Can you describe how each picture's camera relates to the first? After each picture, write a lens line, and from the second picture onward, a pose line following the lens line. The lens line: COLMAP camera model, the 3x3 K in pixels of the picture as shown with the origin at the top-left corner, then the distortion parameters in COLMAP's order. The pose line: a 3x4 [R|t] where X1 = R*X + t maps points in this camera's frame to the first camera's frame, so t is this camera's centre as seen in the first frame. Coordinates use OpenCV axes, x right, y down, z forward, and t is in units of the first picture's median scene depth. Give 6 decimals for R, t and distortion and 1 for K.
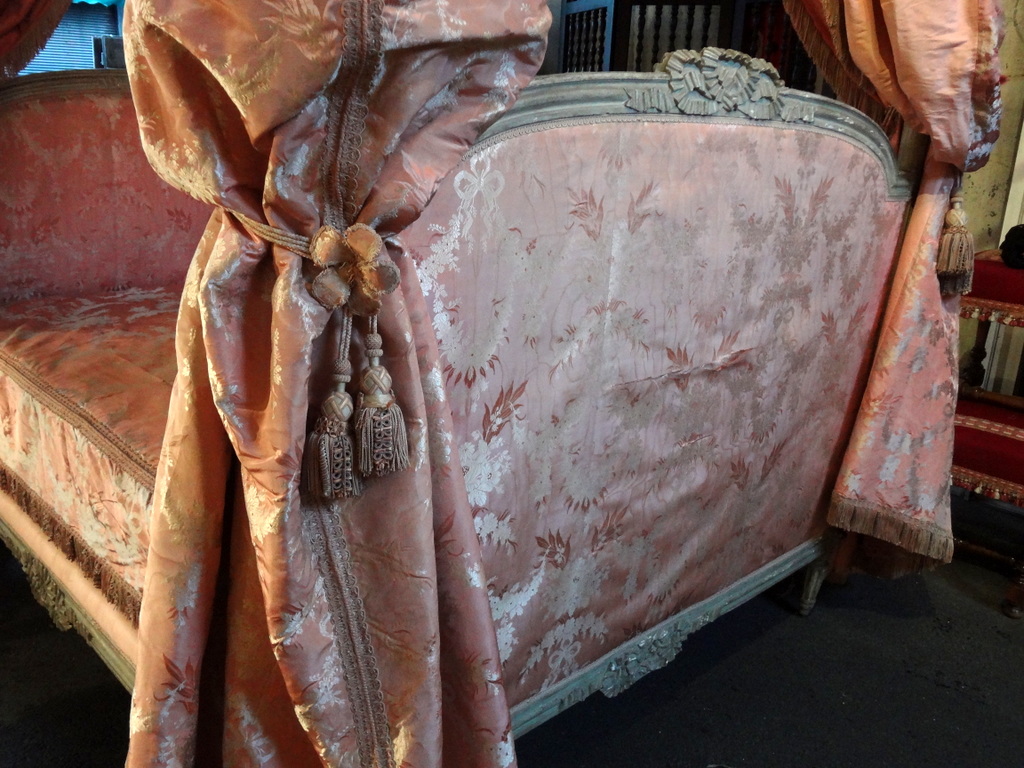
lens RADIAL K [[813.0, 0, 512.0], [0, 813.0, 384.0], [0, 0, 1]] dist [-0.000575, 0.006241]
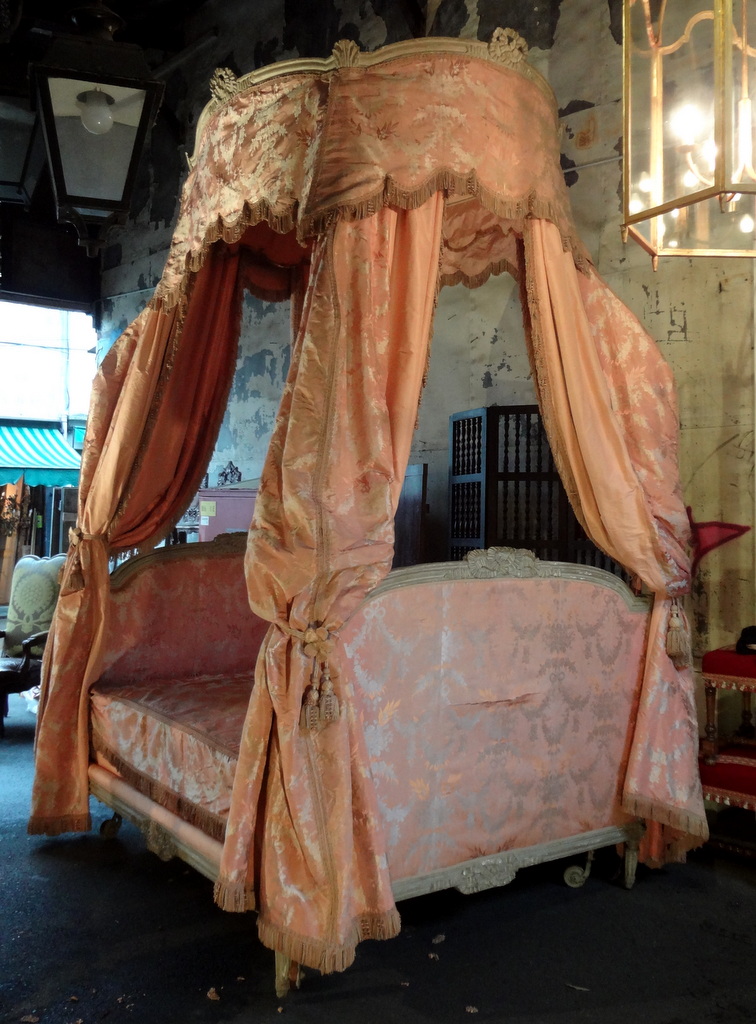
lens RADIAL K [[966.0, 0, 378.0], [0, 966.0, 512.0], [0, 0, 1]] dist [-0.120723, -0.002172]
pose [[0.981711, -0.035877, -0.186964, 0.347626], [-0.025848, 0.947868, -0.317612, 0.258073], [0.188612, 0.316636, 0.929606, -1.190144]]
